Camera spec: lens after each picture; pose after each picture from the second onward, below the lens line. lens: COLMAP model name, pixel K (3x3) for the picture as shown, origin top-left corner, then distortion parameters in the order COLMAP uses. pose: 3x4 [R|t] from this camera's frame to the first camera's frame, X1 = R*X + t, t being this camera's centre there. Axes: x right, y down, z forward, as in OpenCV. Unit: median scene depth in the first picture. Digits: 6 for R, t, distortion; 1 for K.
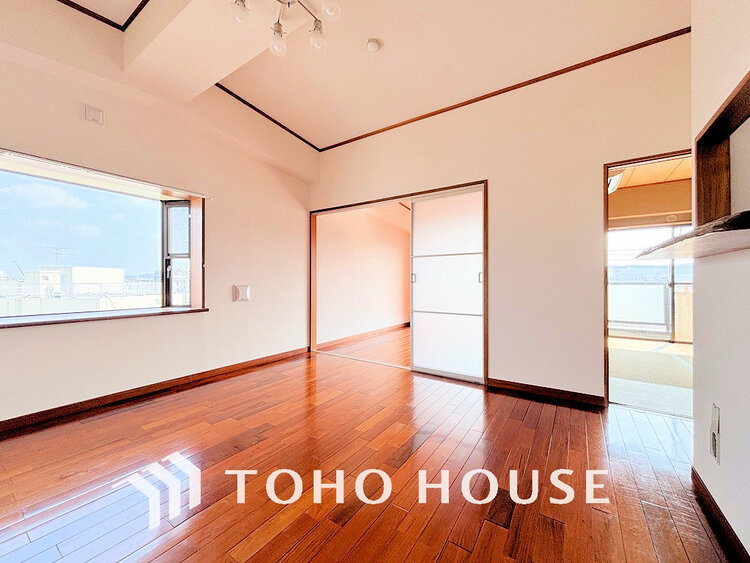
lens RADIAL K [[305.1, 0, 371.3], [0, 305.1, 280.3], [0, 0, 1]] dist [0.001315, -0.000027]
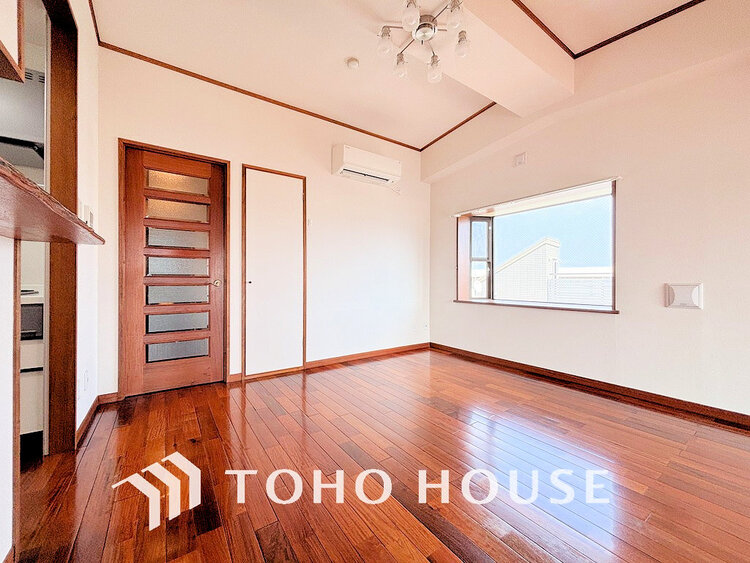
lens RADIAL K [[305.1, 0, 371.3], [0, 305.1, 280.3], [0, 0, 1]] dist [0.001315, -0.000027]
pose [[-0.359646, 0.002221, -0.933086, 0.574366], [0.007543, 0.999971, -0.000527, 0.004356], [0.933058, -0.007228, -0.359652, 0.785040]]
